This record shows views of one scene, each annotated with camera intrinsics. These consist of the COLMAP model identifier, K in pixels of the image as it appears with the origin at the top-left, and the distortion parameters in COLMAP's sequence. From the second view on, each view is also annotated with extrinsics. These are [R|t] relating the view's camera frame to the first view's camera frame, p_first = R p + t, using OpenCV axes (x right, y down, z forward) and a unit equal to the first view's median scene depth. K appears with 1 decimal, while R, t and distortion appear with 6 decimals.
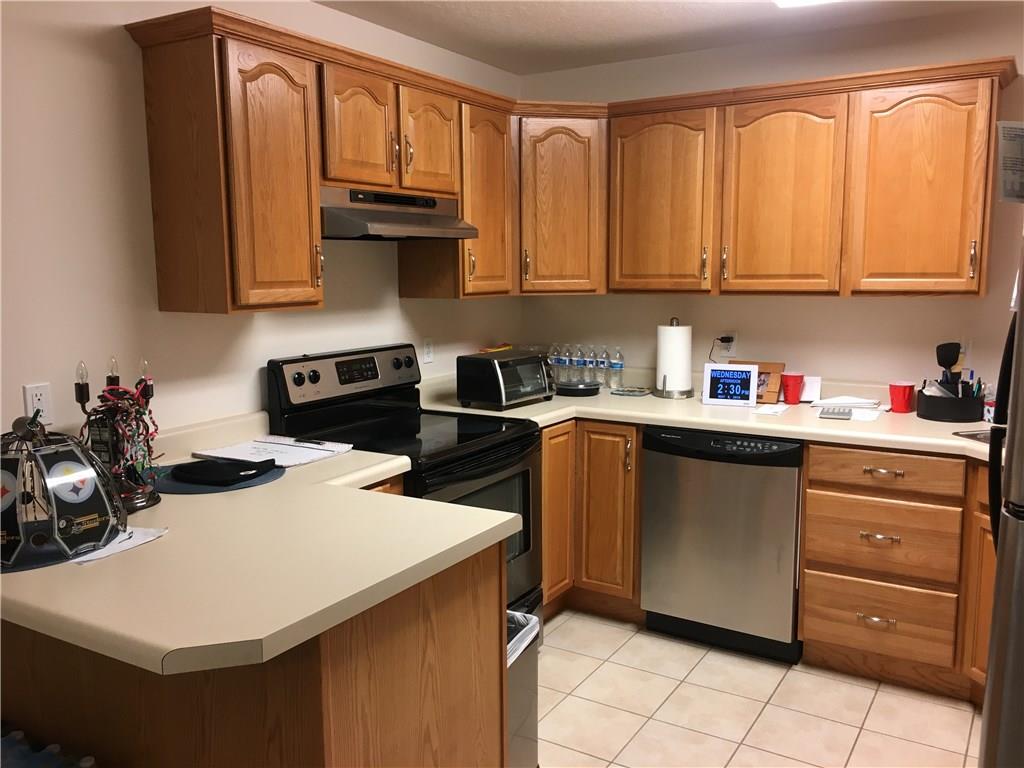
lens RADIAL K [[862.3, 0, 512.5], [0, 862.3, 377.1], [0, 0, 1]] dist [0.028072, -0.018265]
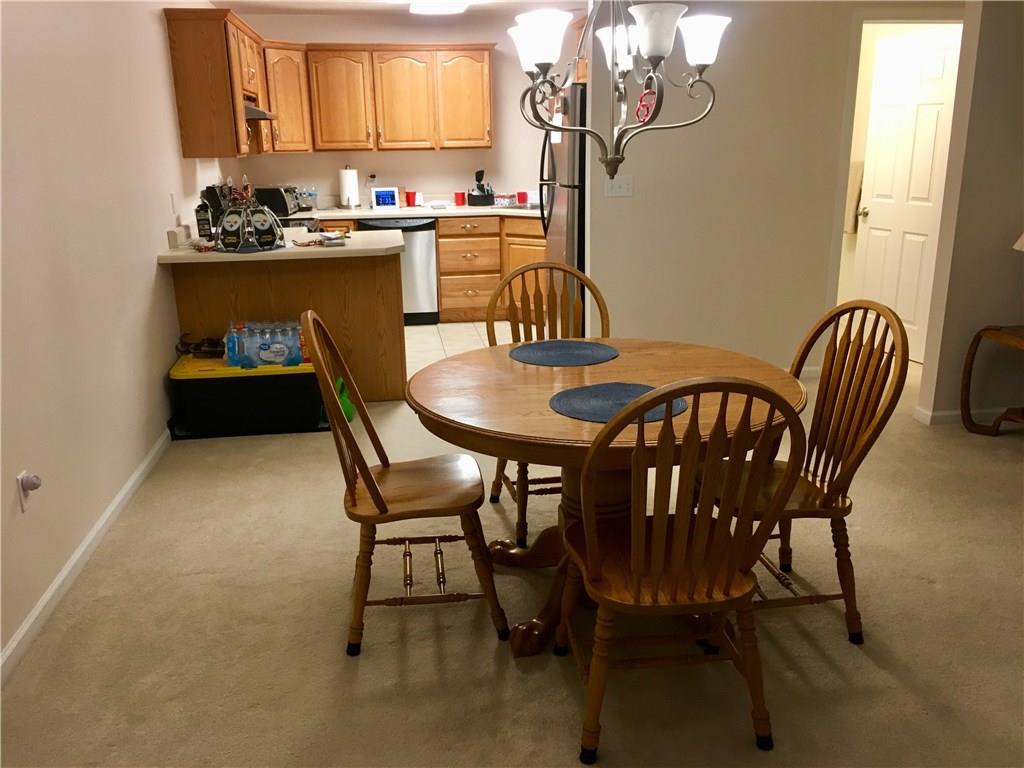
lens RADIAL K [[862.3, 0, 508.5], [0, 862.3, 387.4], [0, 0, 1]] dist [0.028072, -0.018265]
pose [[0.766639, -0.181826, 0.615796, -0.846384], [0.092712, 0.980363, 0.174049, 0.117976], [-0.635350, -0.076341, 0.768442, -0.747325]]
